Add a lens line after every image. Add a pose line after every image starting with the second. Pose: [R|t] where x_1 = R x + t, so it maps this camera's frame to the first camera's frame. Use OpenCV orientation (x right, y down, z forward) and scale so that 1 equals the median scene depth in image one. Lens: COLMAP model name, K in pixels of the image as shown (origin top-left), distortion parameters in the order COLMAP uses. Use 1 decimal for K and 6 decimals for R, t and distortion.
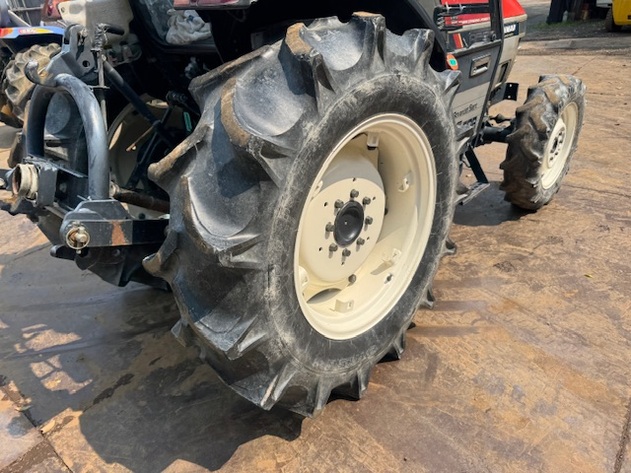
lens RADIAL K [[461.7, 0, 315.5], [0, 461.7, 236.5], [0, 0, 1]] dist [0.079930, -0.119986]
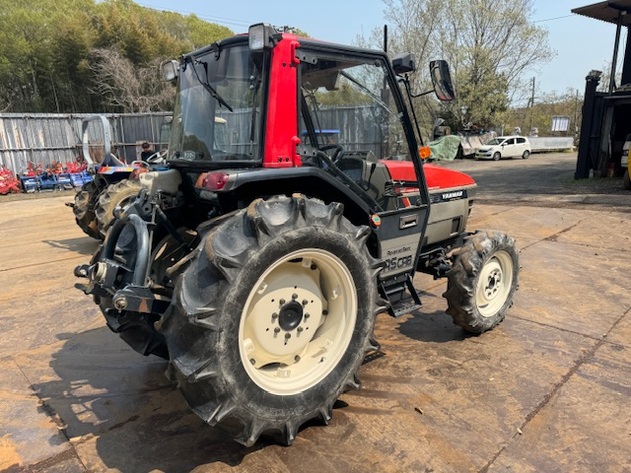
lens RADIAL K [[461.7, 0, 315.5], [0, 461.7, 236.5], [0, 0, 1]] dist [0.079930, -0.119986]
pose [[0.990476, 0.069859, -0.118647, 0.301204], [-0.098661, 0.961177, -0.257690, 0.099745], [0.096039, 0.266942, 0.958915, -0.505749]]
